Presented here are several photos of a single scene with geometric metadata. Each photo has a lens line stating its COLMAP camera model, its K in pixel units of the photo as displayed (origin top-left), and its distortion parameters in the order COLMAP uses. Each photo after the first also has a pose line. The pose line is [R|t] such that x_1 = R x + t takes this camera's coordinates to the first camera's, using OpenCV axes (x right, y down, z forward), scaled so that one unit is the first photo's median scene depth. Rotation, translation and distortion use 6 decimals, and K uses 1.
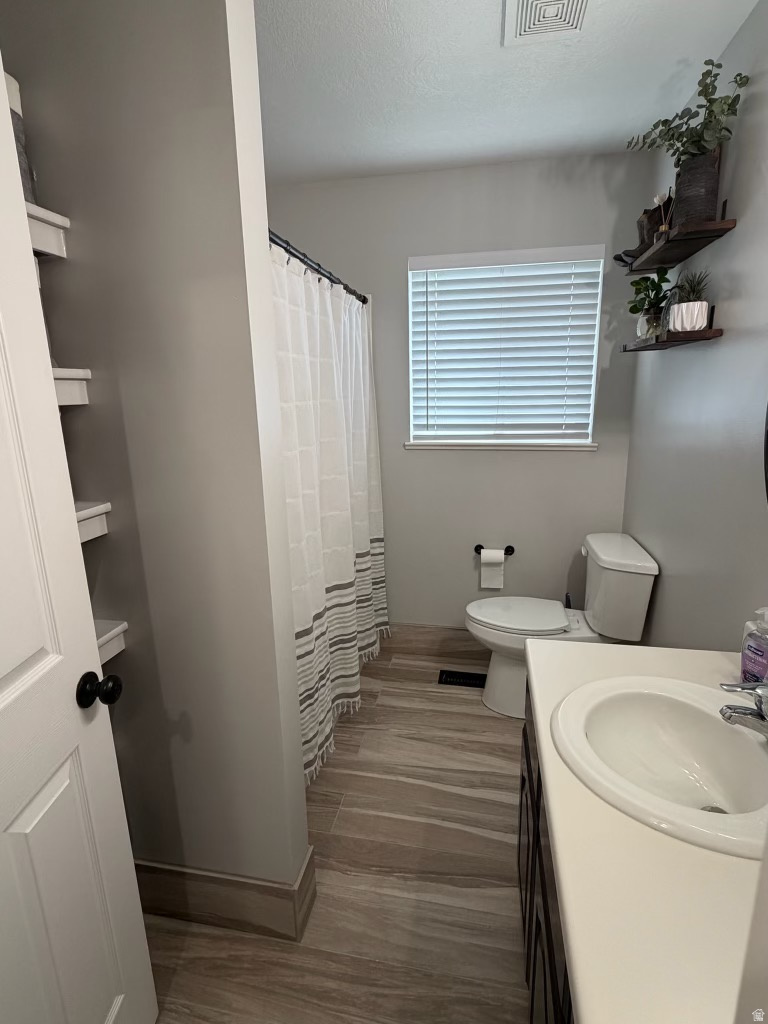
lens RADIAL K [[514.4, 0, 385.9], [0, 514.4, 512.9], [0, 0, 1]] dist [0.000787, -0.000216]
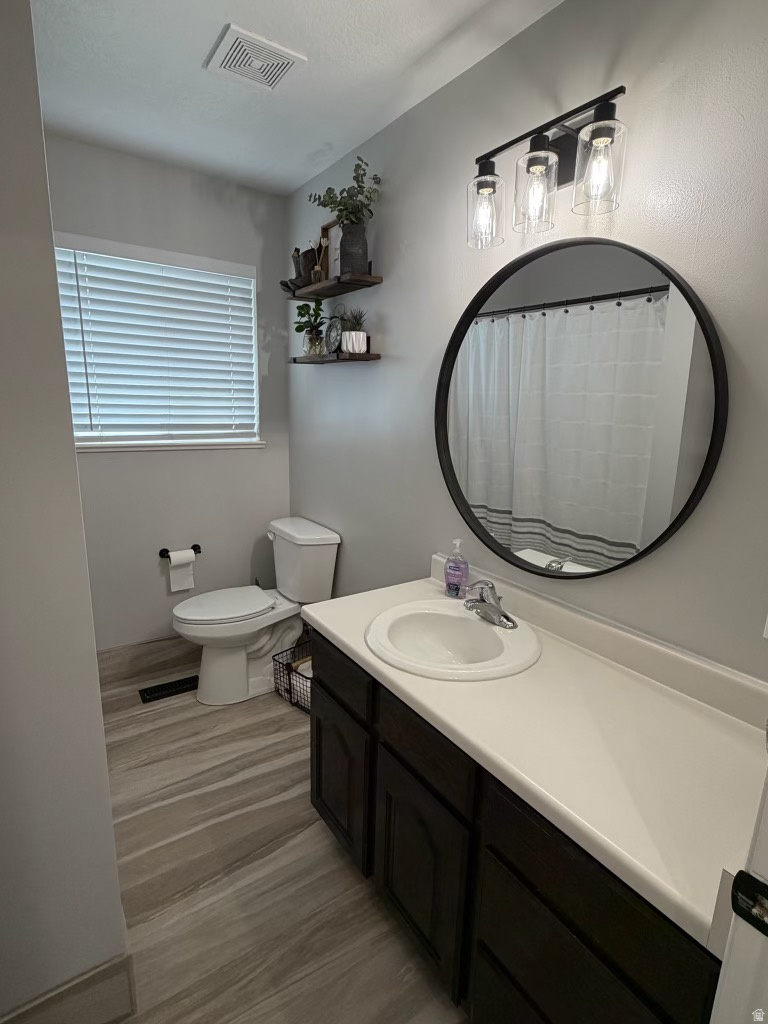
lens RADIAL K [[514.4, 0, 382.2], [0, 514.4, 511.7], [0, 0, 1]] dist [0.000787, -0.000216]
pose [[0.701176, -0.116848, 0.703348, -0.252469], [0.123962, 0.991434, 0.041128, 0.005075], [-0.702129, 0.058350, 0.709655, 0.025065]]
